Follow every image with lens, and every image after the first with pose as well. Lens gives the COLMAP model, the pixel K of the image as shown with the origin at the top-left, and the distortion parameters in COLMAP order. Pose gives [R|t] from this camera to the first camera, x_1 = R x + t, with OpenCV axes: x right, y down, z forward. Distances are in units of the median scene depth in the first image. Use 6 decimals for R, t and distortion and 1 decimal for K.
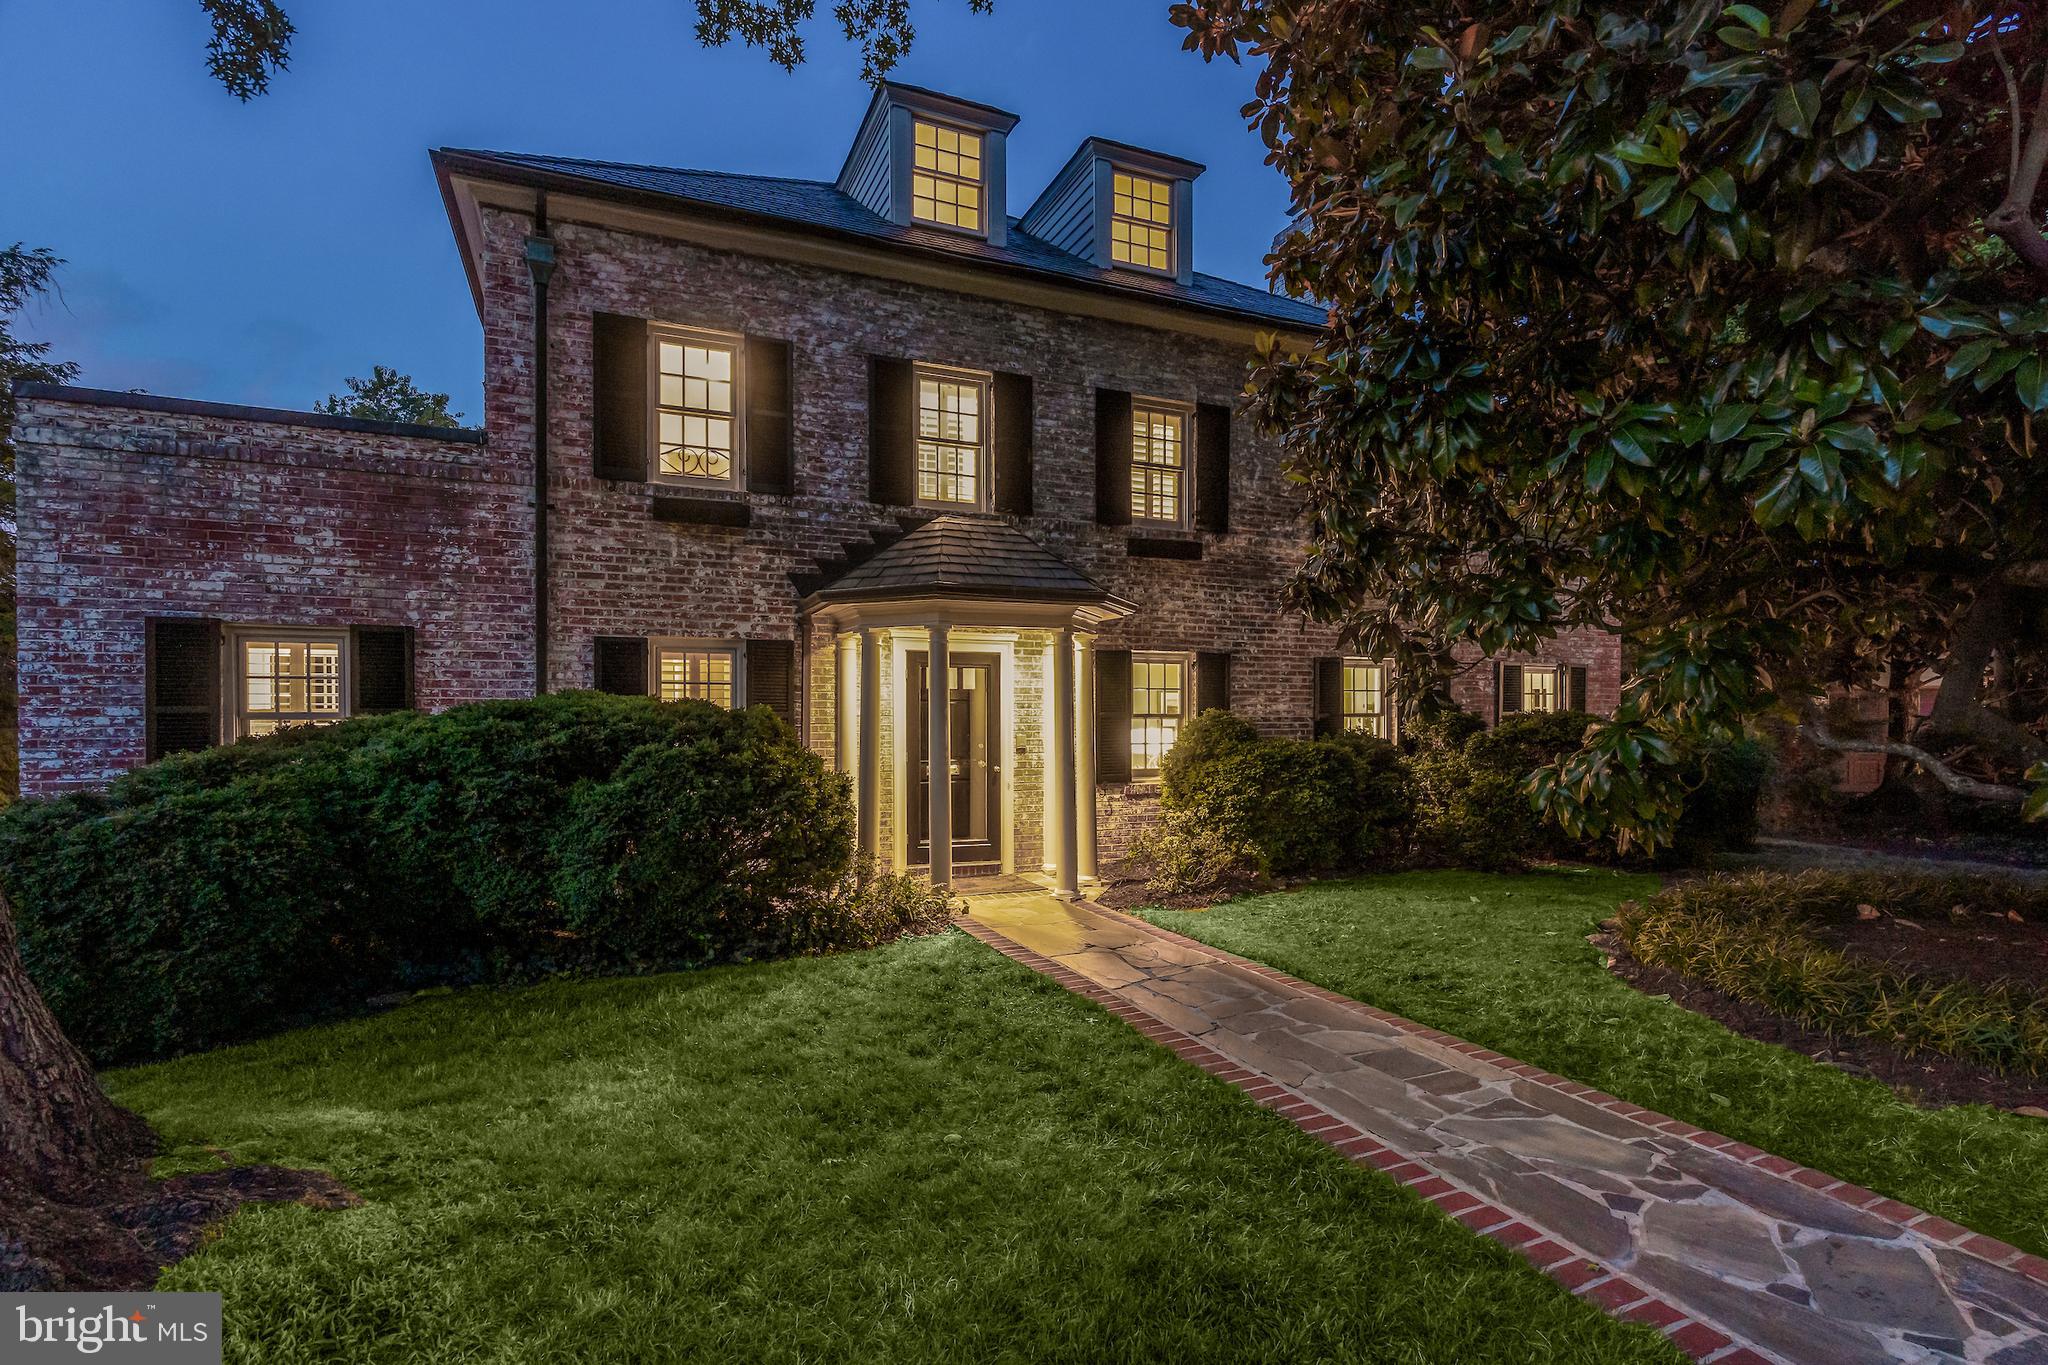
lens RADIAL K [[958.8, 0, 1018.0], [0, 958.8, 727.3], [0, 0, 1]] dist [0.000883, 0.001307]
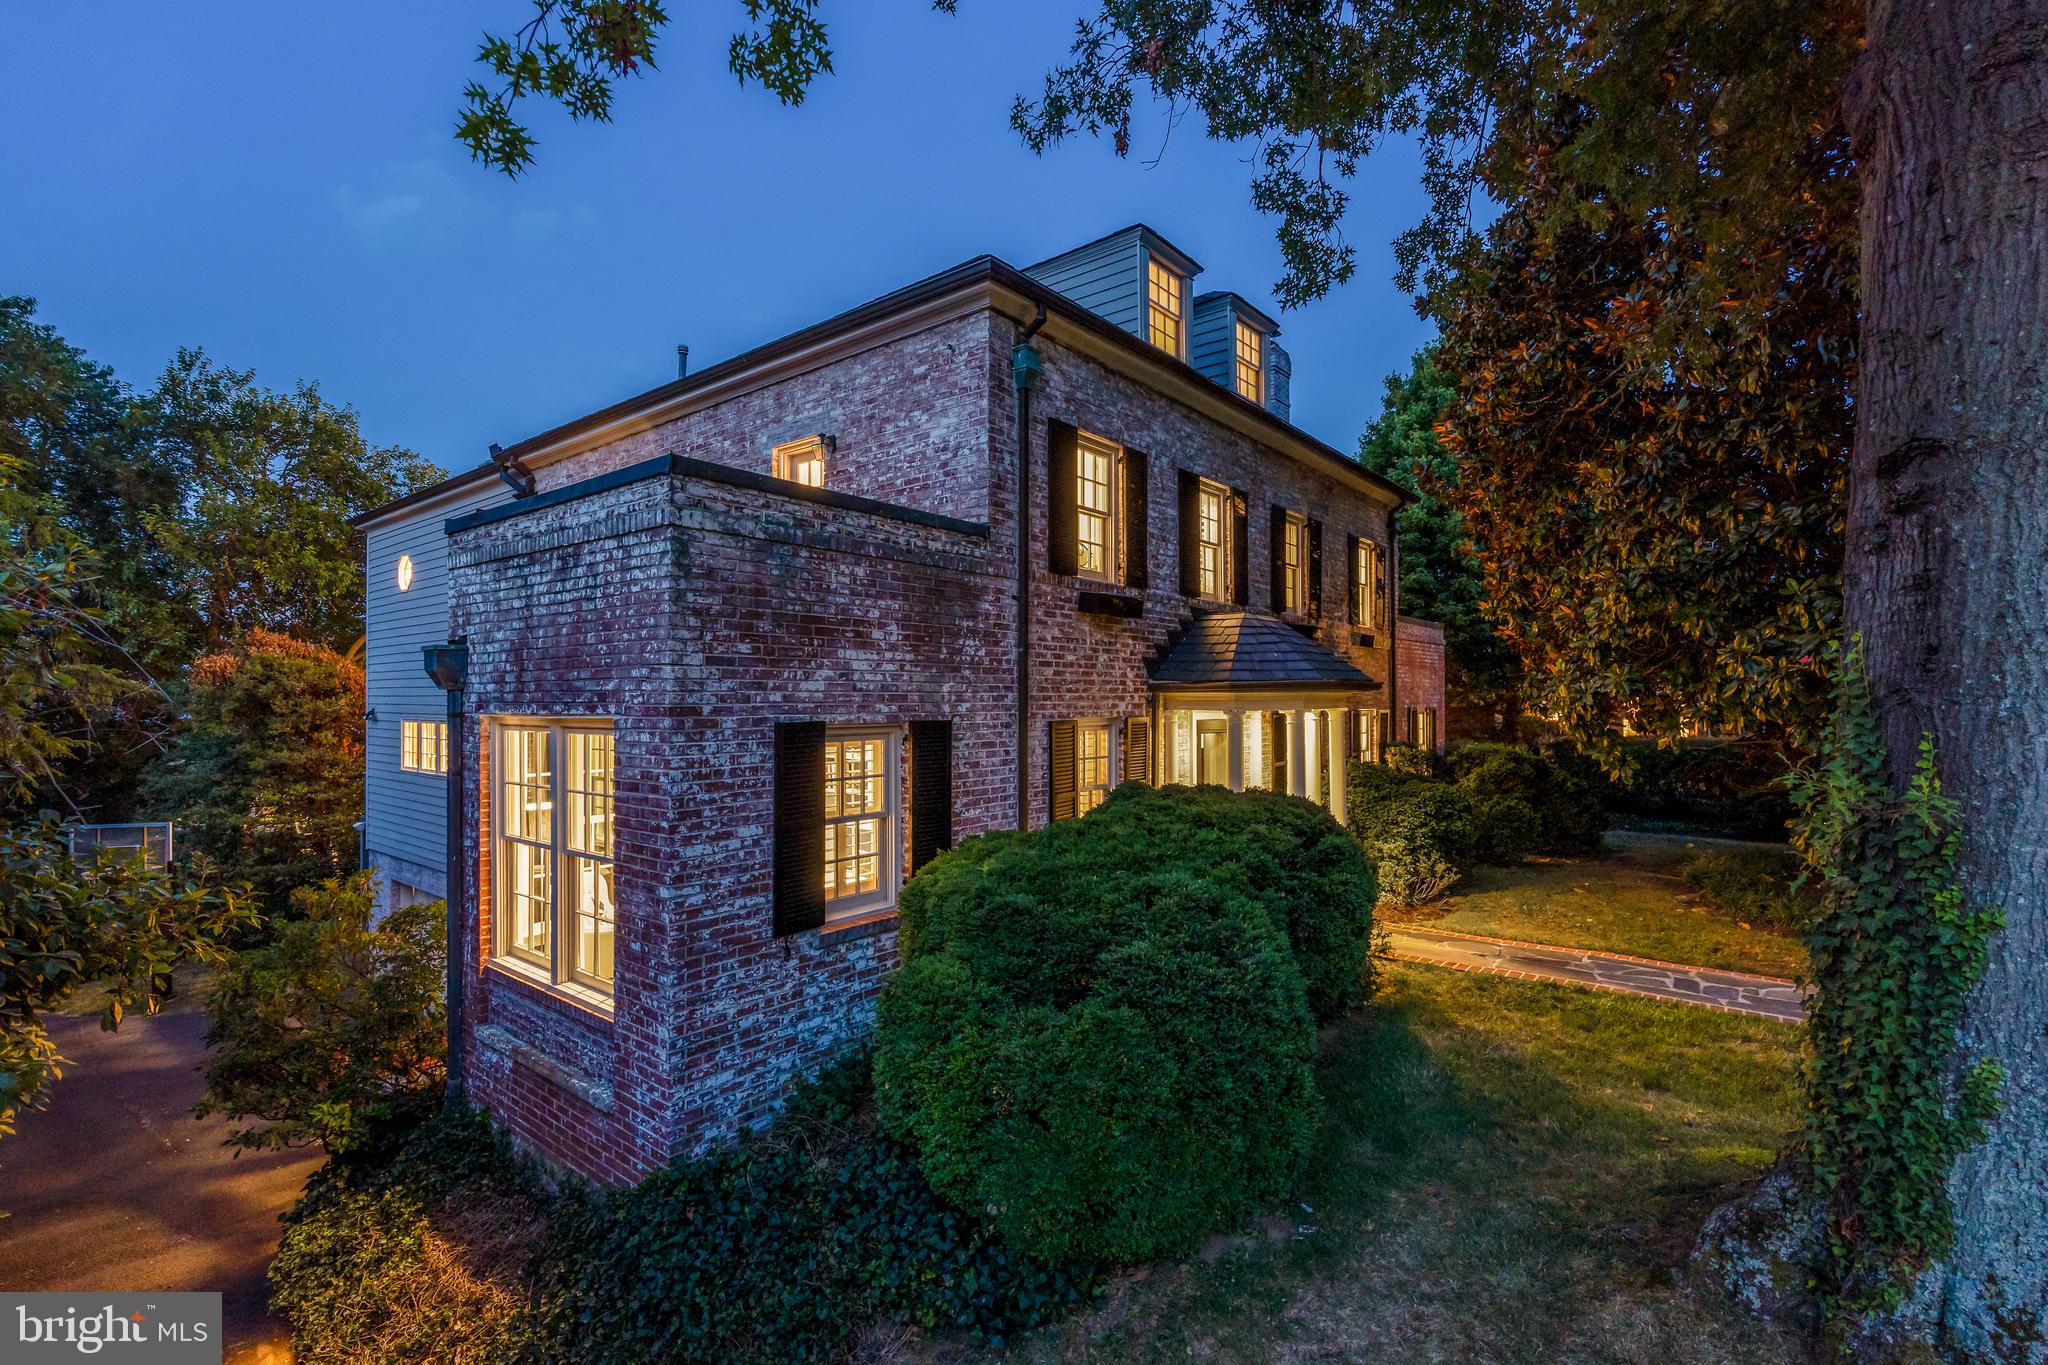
lens RADIAL K [[927.4, 0, 1022.8], [0, 927.4, 692.3], [0, 0, 1]] dist [0.001779, 0.003054]
pose [[0.884164, 0.001528, 0.467174, -1.062051], [0.008393, 0.999781, -0.019155, -0.120501], [-0.467101, 0.020857, 0.883958, 0.120625]]
